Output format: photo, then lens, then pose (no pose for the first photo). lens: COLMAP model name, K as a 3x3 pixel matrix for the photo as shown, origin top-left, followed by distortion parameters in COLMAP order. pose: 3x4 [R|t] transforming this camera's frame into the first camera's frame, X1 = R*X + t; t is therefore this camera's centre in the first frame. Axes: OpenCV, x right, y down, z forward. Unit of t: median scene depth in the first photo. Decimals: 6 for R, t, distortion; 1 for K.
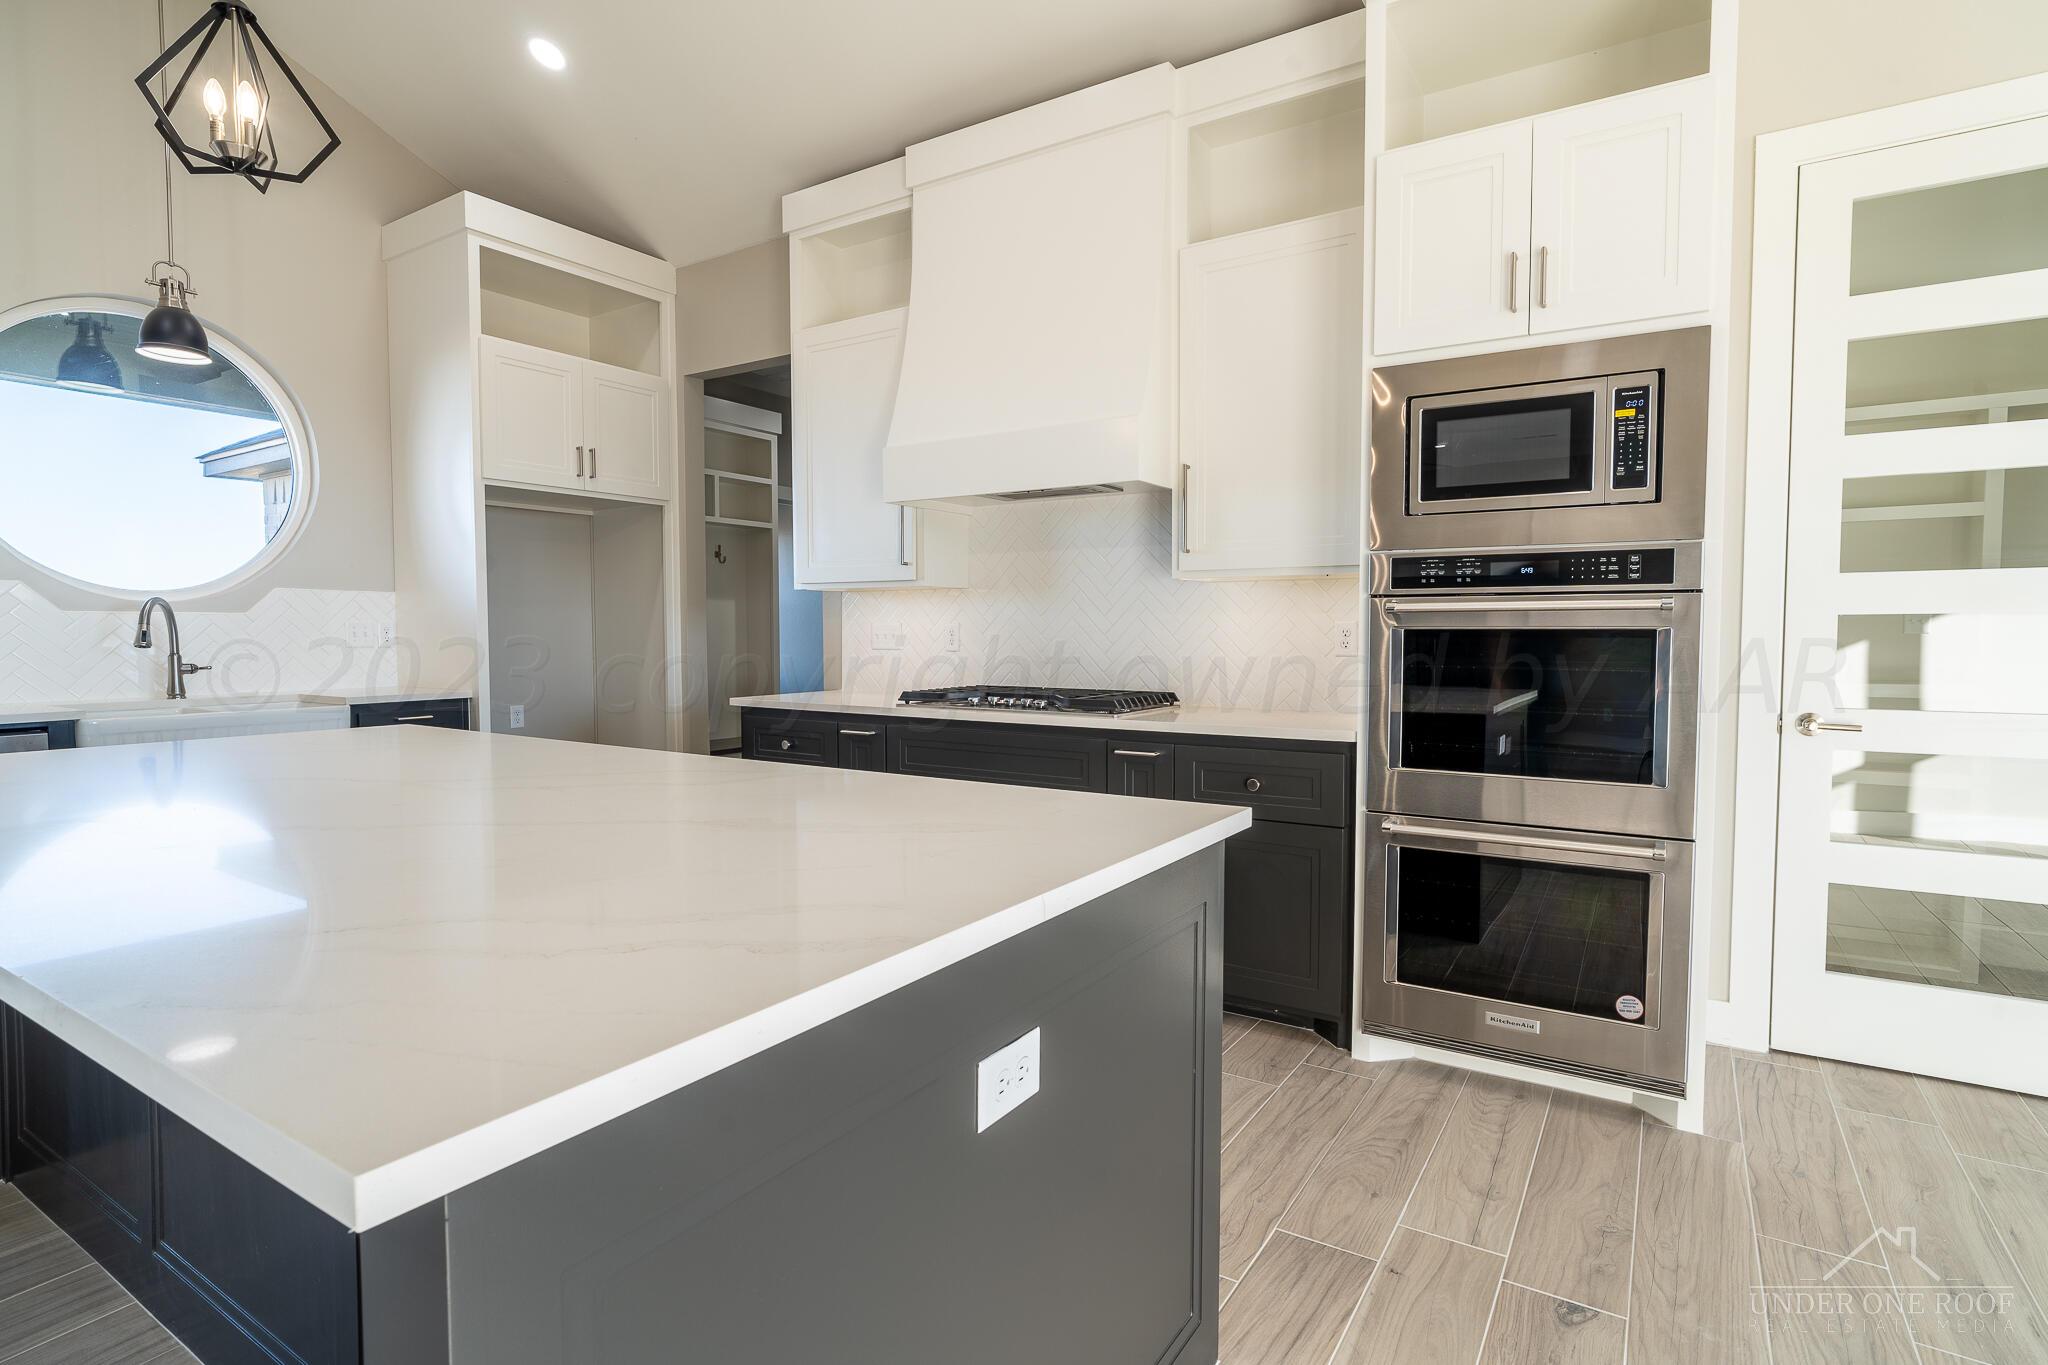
lens RADIAL K [[1028.9, 0, 1039.1], [0, 1028.9, 681.2], [0, 0, 1]] dist [-0.002711, -0.002239]
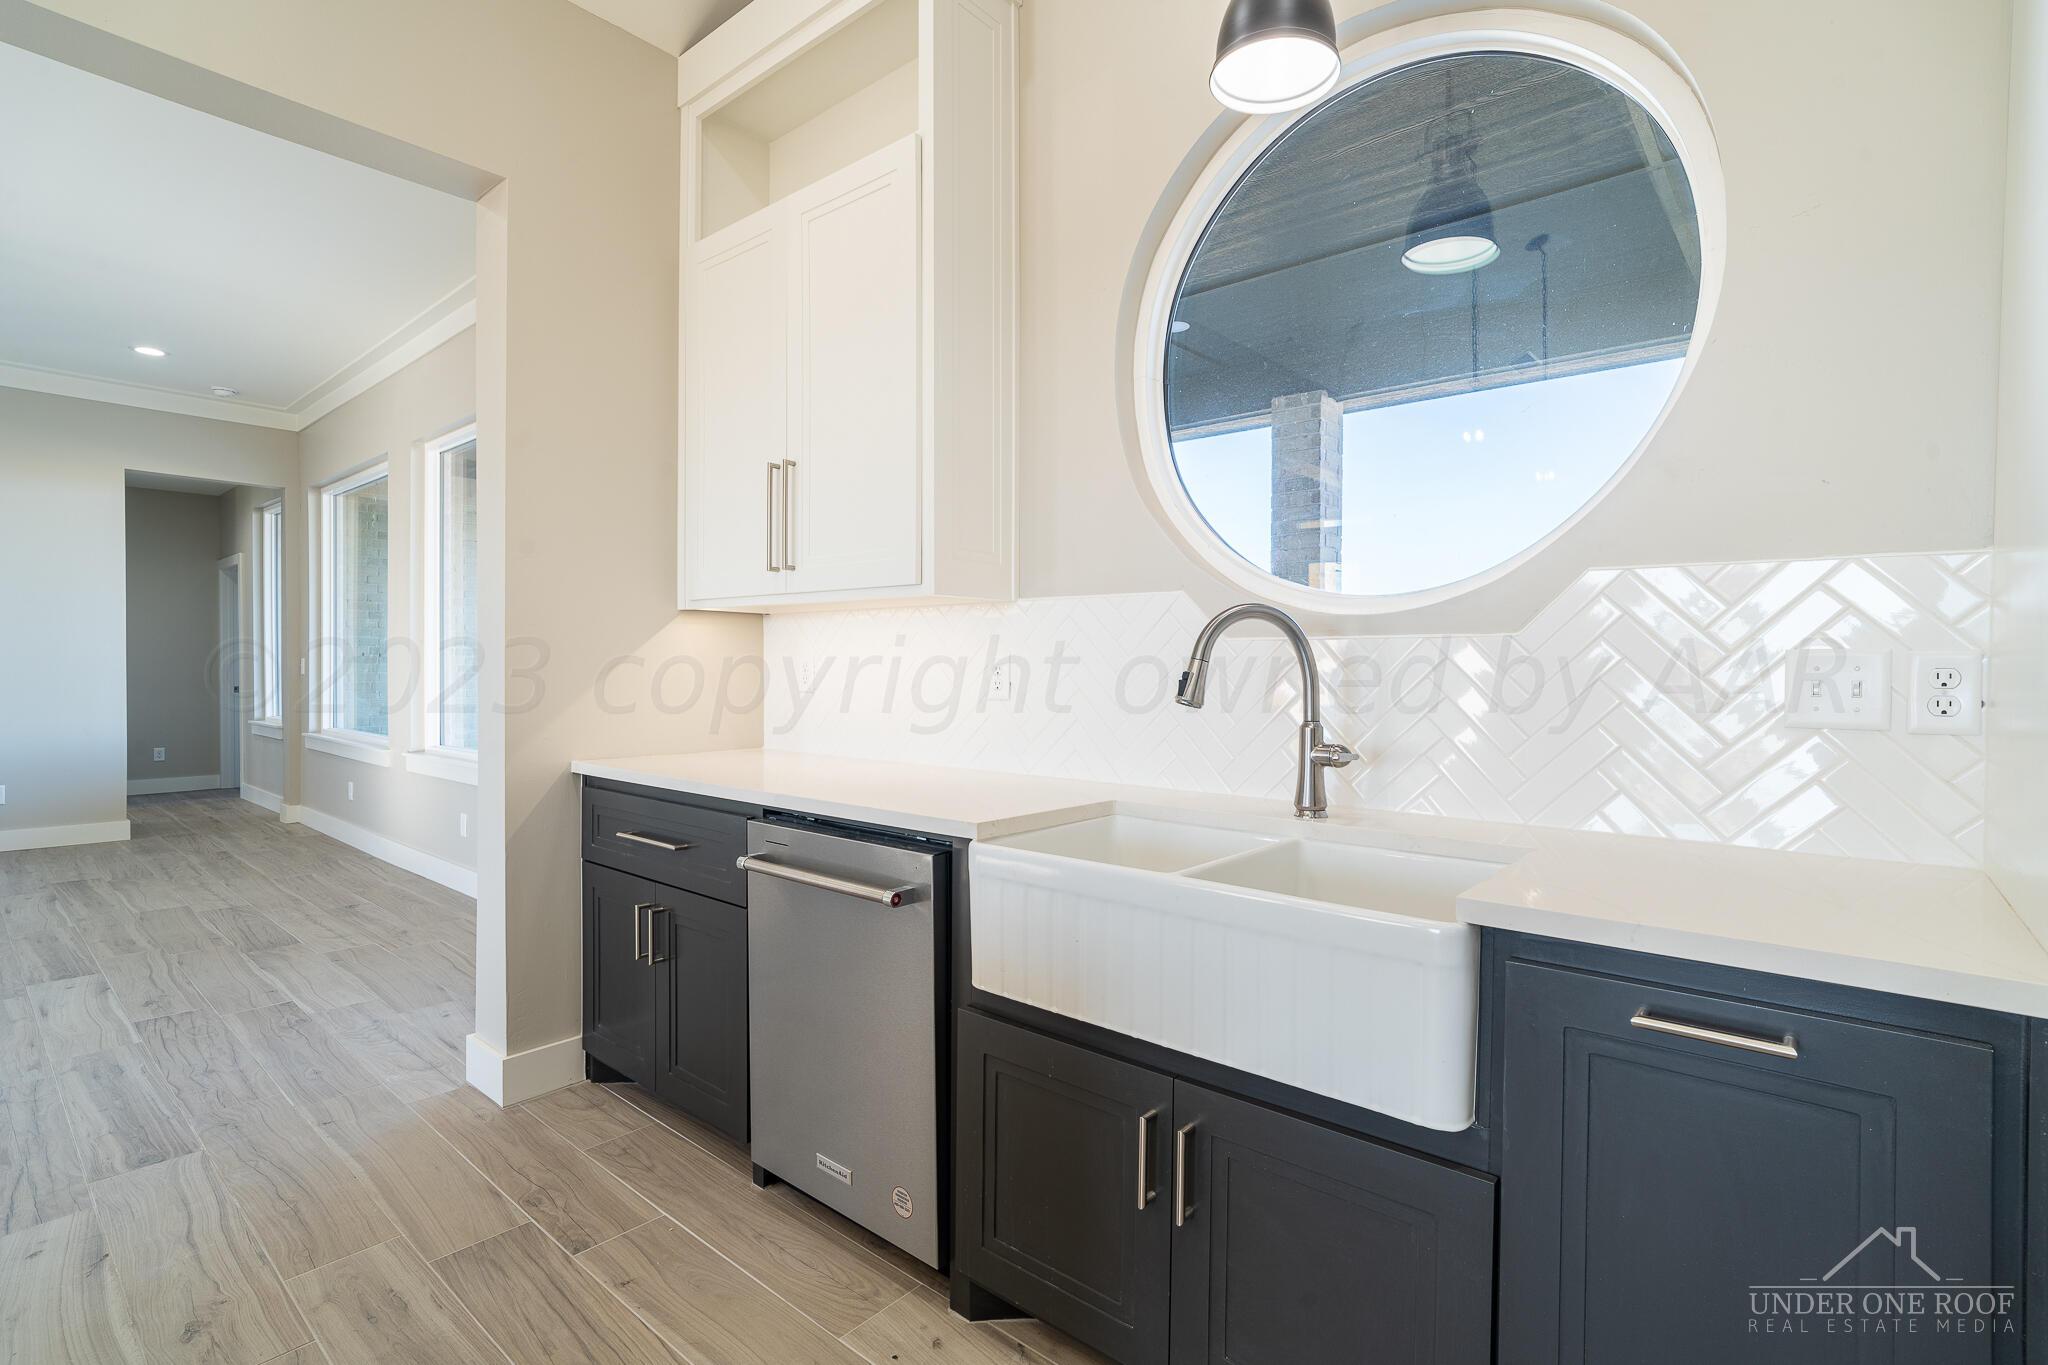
lens RADIAL K [[957.7, 0, 1019.4], [0, 957.7, 679.5], [0, 0, 1]] dist [-0.012306, 0.006353]
pose [[-0.163467, 0.013649, -0.986454, -0.402889], [-0.055344, 0.998203, 0.022983, -0.051737], [0.984995, 0.058352, -0.162418, 0.984688]]
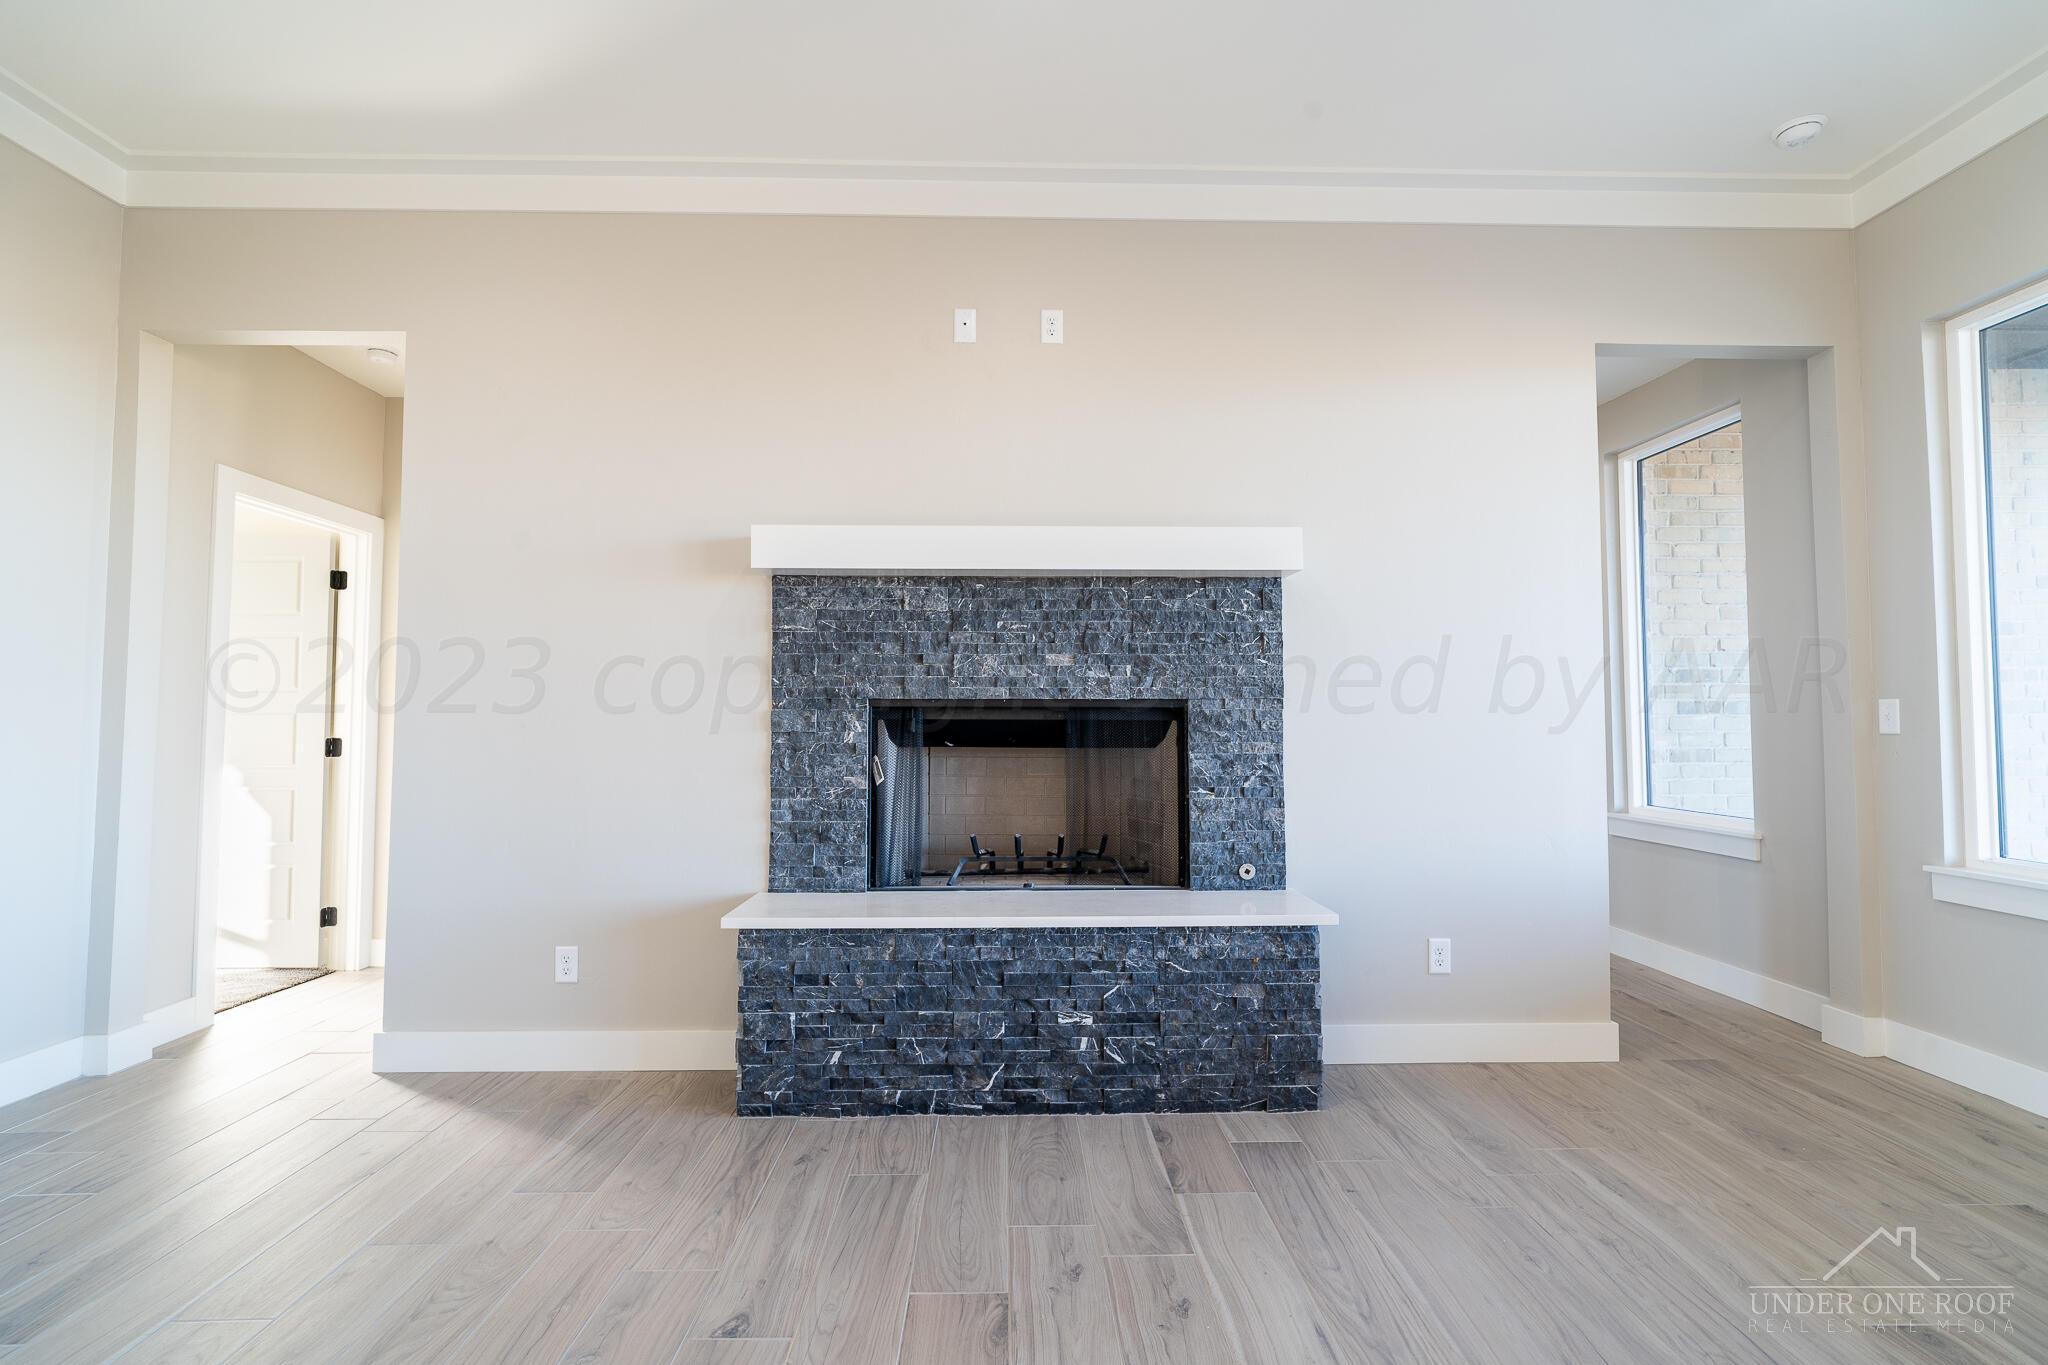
lens RADIAL K [[957.7, 0, 1024.0], [0, 957.7, 681.9], [0, 0, 1]] dist [-0.012306, 0.006353]
pose [[-0.842206, -0.020138, -0.538780, -0.889203], [-0.022300, 0.999748, -0.002508, 0.030810], [0.538695, 0.009903, -0.842443, -0.397073]]
